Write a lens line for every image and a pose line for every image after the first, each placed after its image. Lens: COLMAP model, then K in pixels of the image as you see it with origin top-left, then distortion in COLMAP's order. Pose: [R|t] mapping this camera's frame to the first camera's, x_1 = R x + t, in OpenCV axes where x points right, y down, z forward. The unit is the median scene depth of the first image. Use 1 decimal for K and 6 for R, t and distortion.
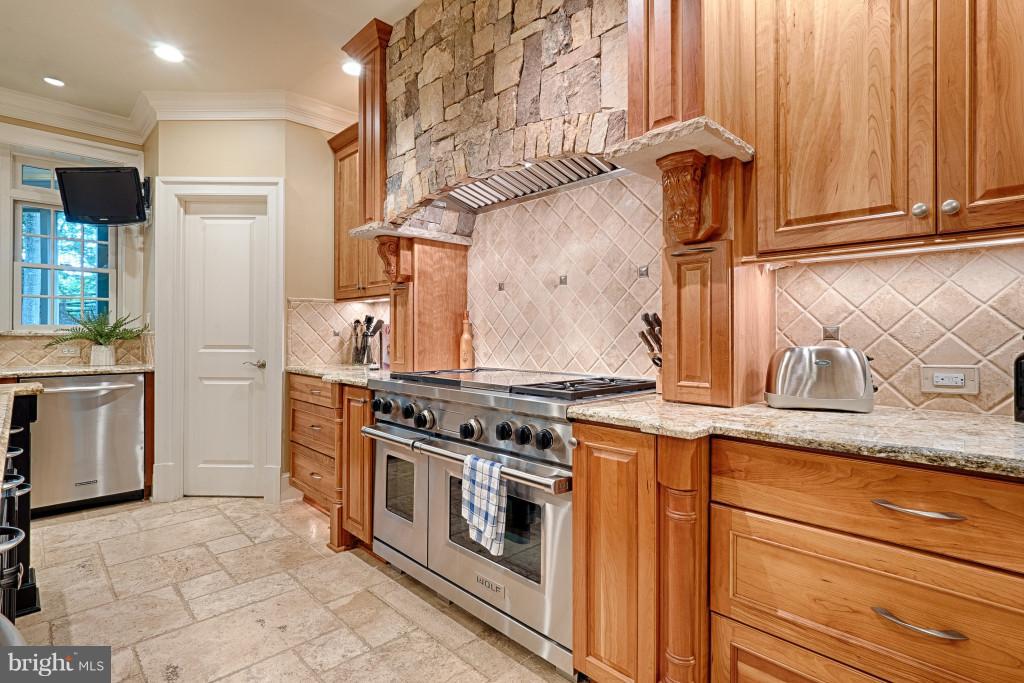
lens RADIAL K [[502.5, 0, 502.5], [0, 502.5, 334.4], [0, 0, 1]] dist [0.001081, 0.000135]
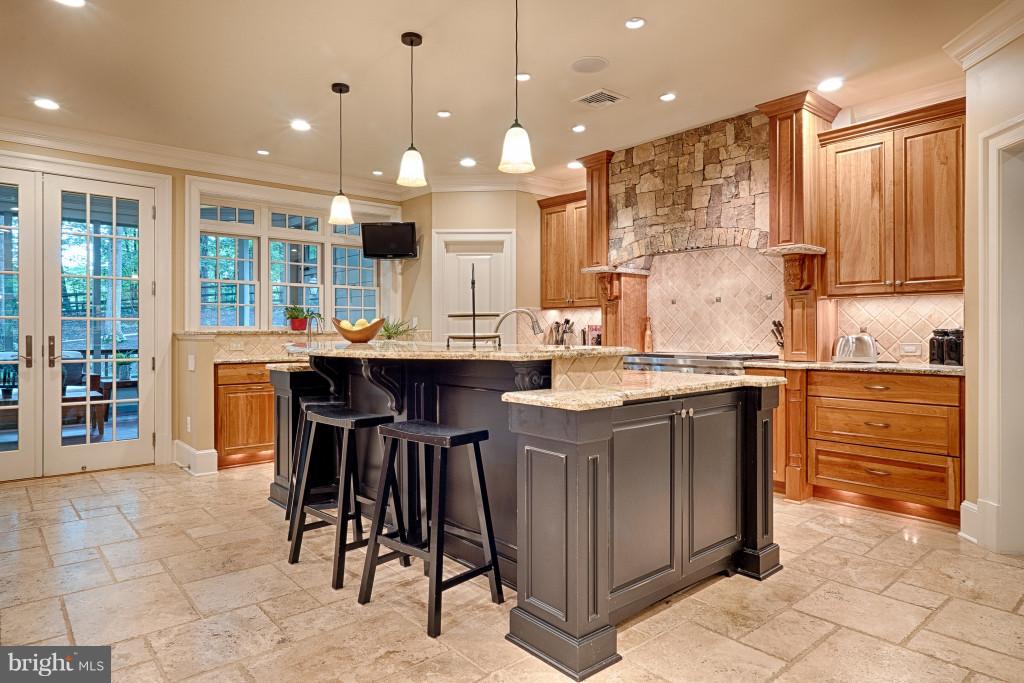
lens RADIAL K [[611.3, 0, 503.8], [0, 611.3, 334.9], [0, 0, 1]] dist [0.008987, -0.004383]
pose [[0.998237, -0.004848, -0.059158, -0.536869], [0.005199, 0.999970, 0.005796, -0.002598], [0.059128, -0.006093, 0.998232, -1.255746]]
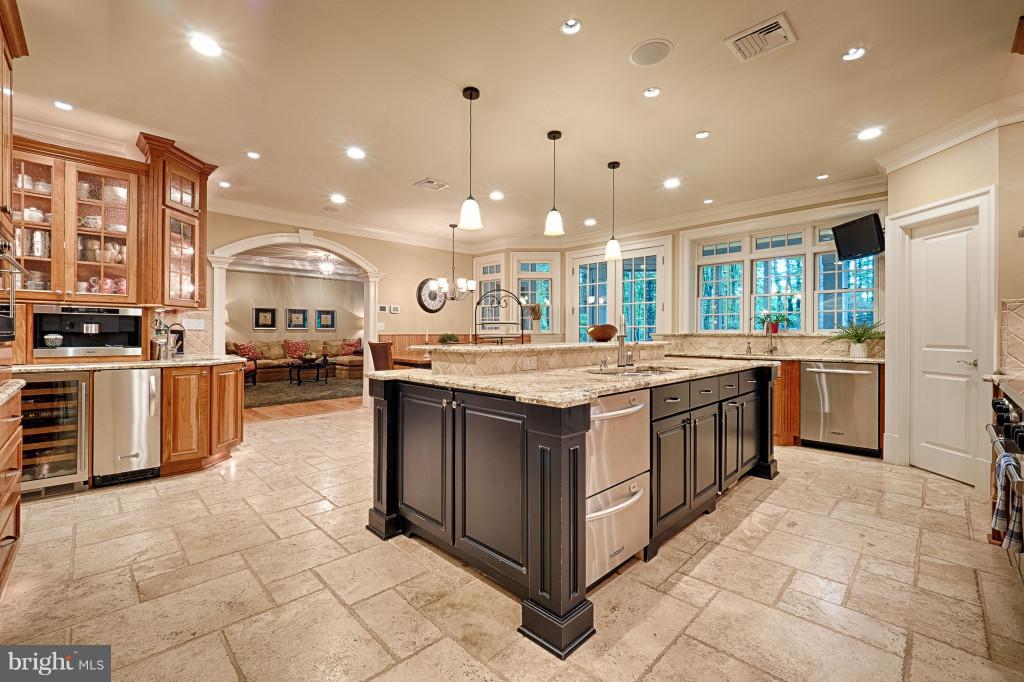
lens RADIAL K [[430.1, 0, 504.4], [0, 430.1, 332.2], [0, 0, 1]] dist [-0.008770, 0.000882]
pose [[0.014351, -0.006186, -0.999878, 0.630155], [-0.002602, 0.999977, -0.006224, 0.001034], [0.999894, 0.002691, 0.014335, -0.034419]]
